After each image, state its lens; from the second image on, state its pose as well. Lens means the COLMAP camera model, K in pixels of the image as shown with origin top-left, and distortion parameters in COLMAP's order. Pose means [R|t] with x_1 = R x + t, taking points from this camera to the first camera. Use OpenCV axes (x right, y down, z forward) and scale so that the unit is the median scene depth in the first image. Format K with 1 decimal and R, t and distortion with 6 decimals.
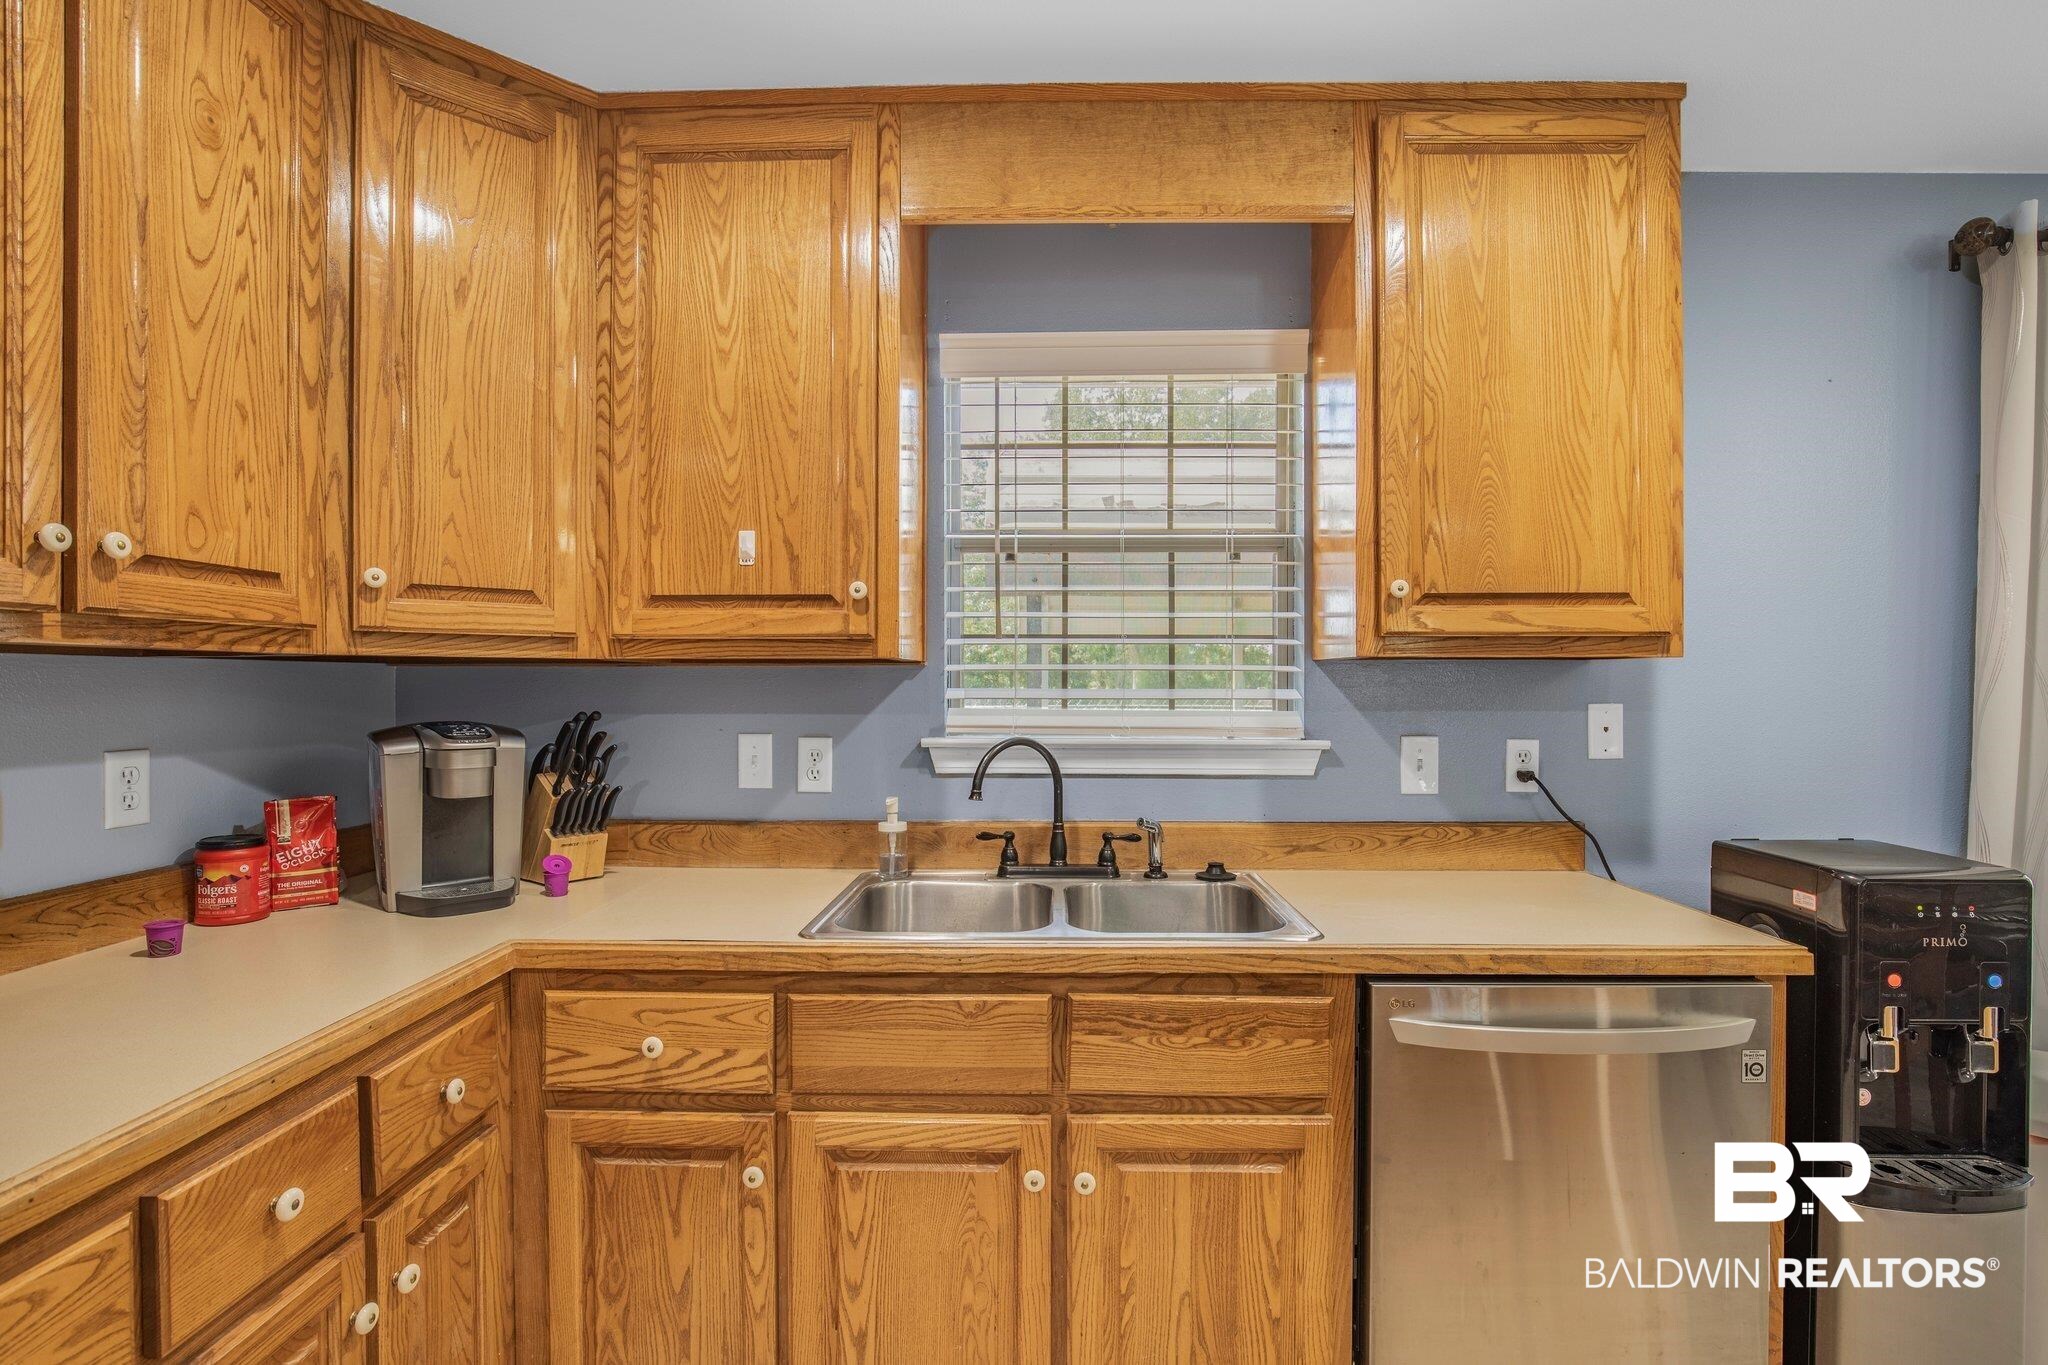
lens RADIAL K [[946.3, 0, 1024.0], [0, 946.3, 682.5], [0, 0, 1]] dist [-0.025622, -0.000100]
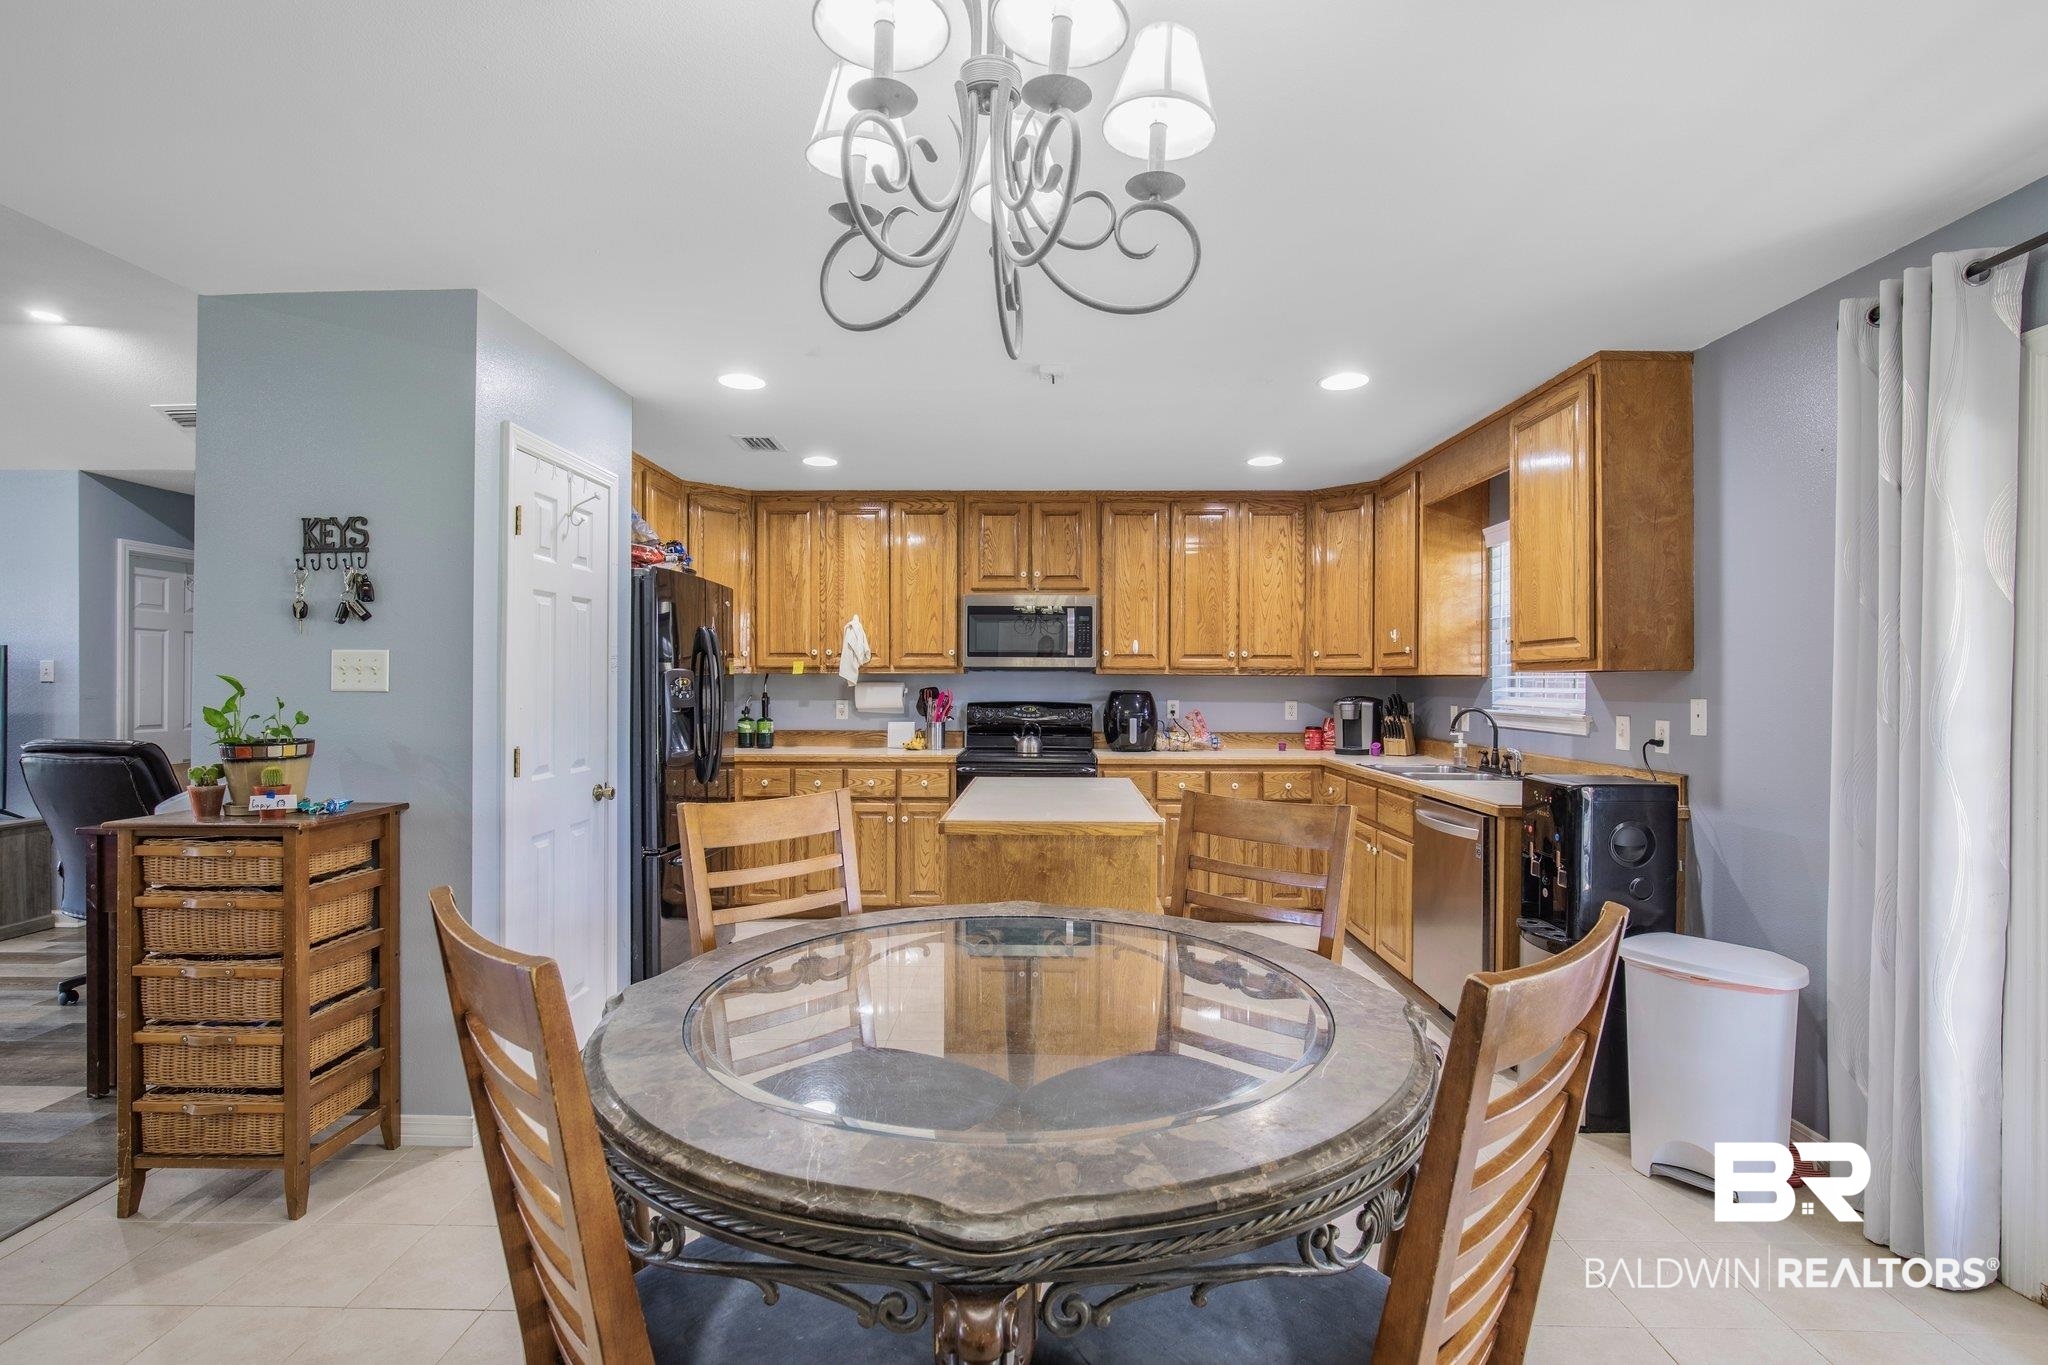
lens RADIAL K [[928.2, 0, 1046.4], [0, 928.2, 678.3], [0, 0, 1]] dist [-0.002228, -0.000132]
pose [[0.029126, -0.002869, -0.999572, 2.477052], [-0.003919, 0.999988, -0.002985, -0.003414], [0.999568, 0.004004, 0.029114, -0.117382]]
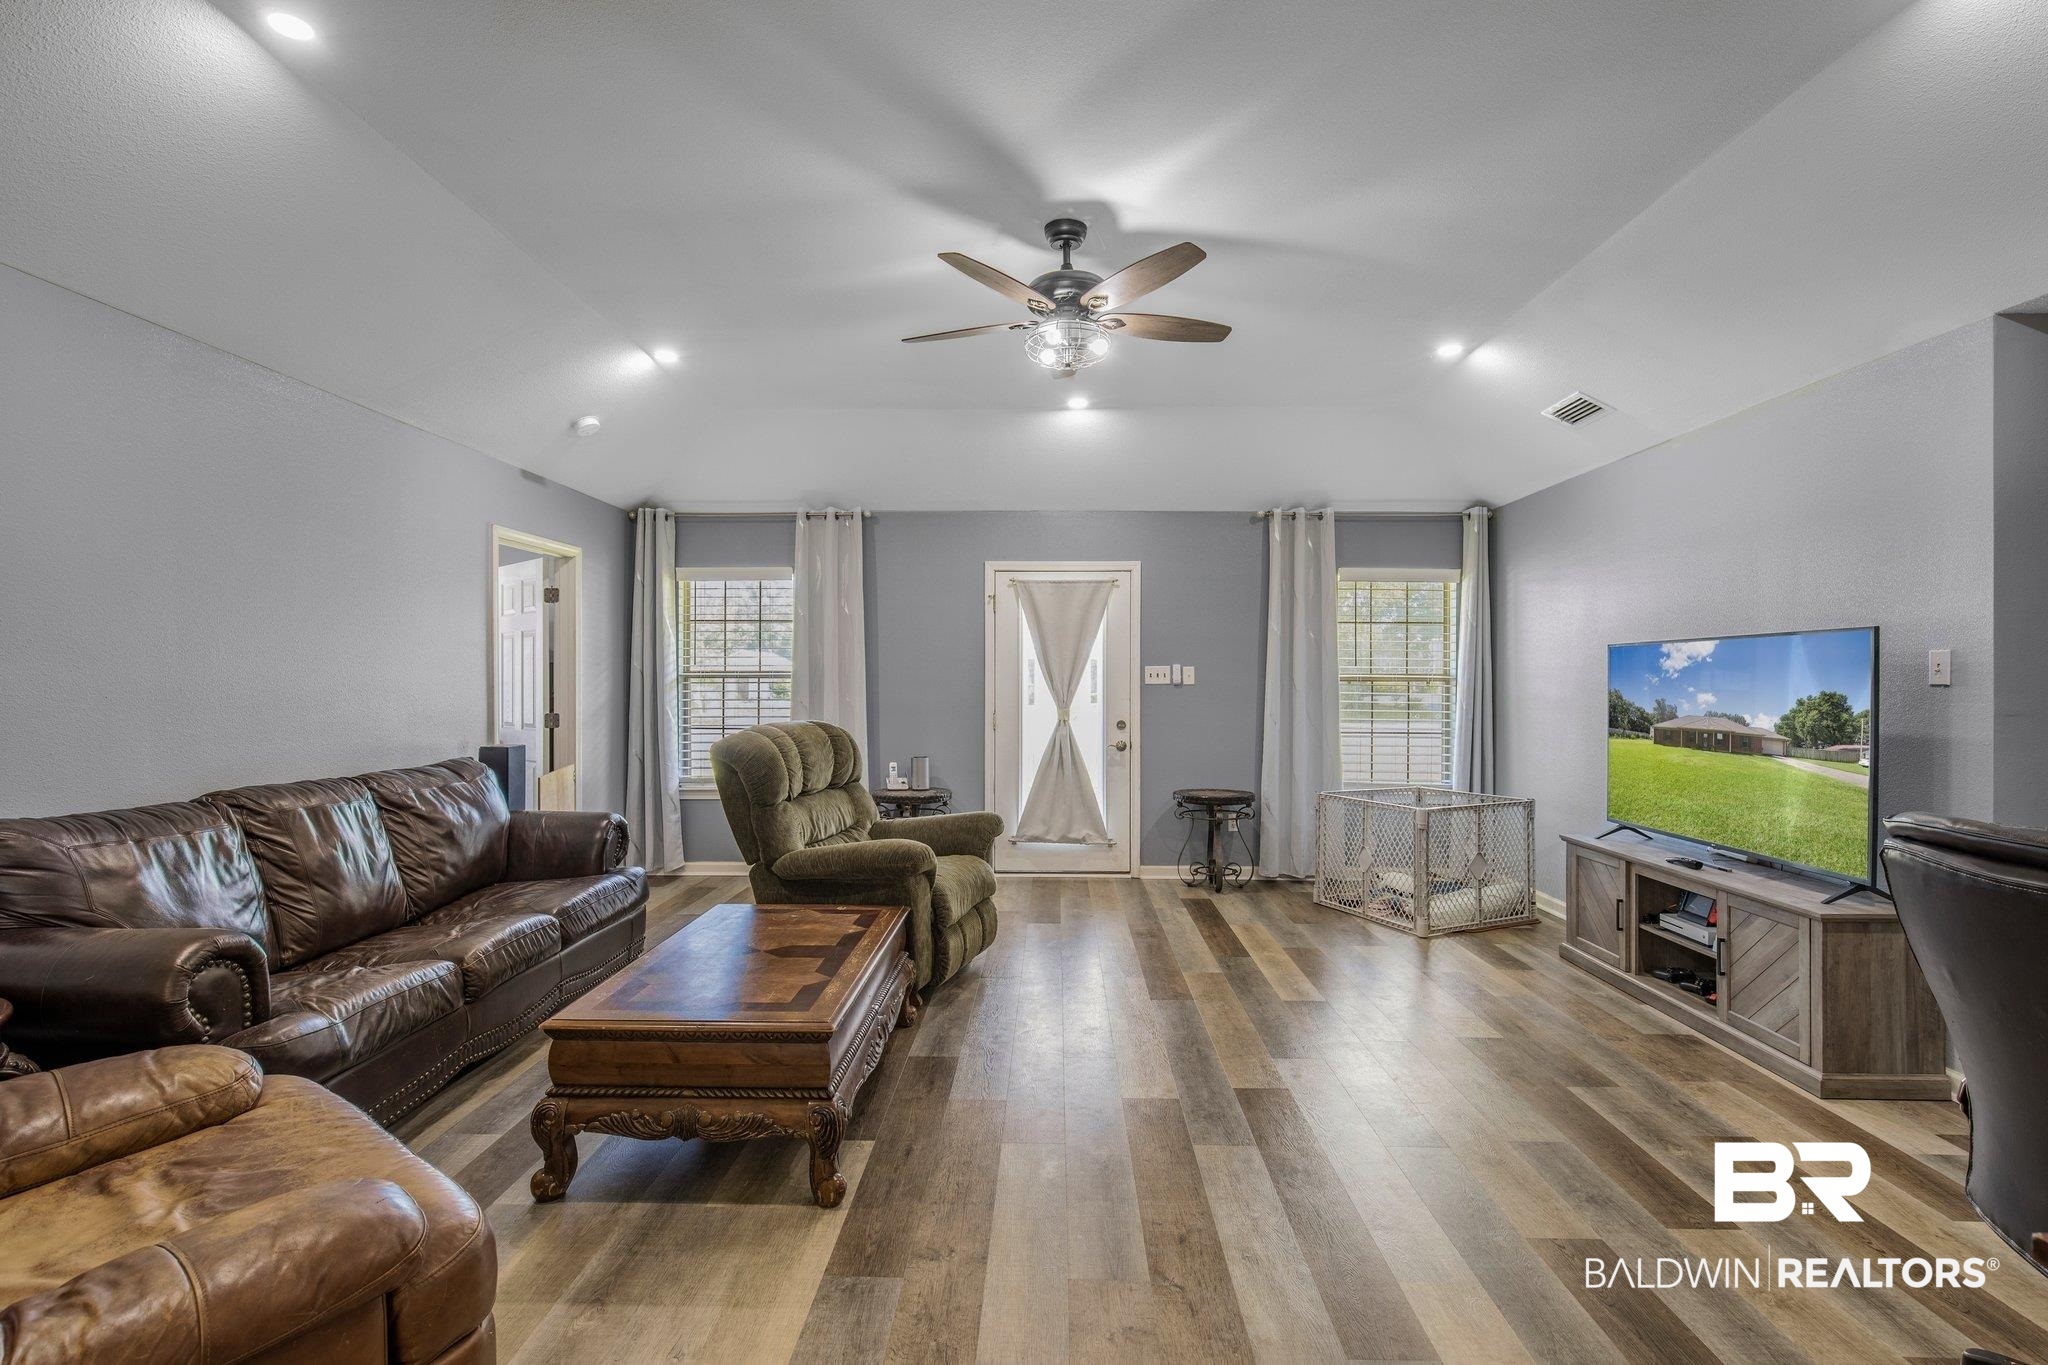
lens RADIAL K [[949.5, 0, 1022.1], [0, 949.5, 677.3], [0, 0, 1]] dist [-0.000676, 0.000296]
pose [[-0.999968, -0.004964, -0.006222, 1.246029], [-0.004991, 0.999979, 0.004218, -0.002656], [0.006201, 0.004248, -0.999972, -1.365264]]
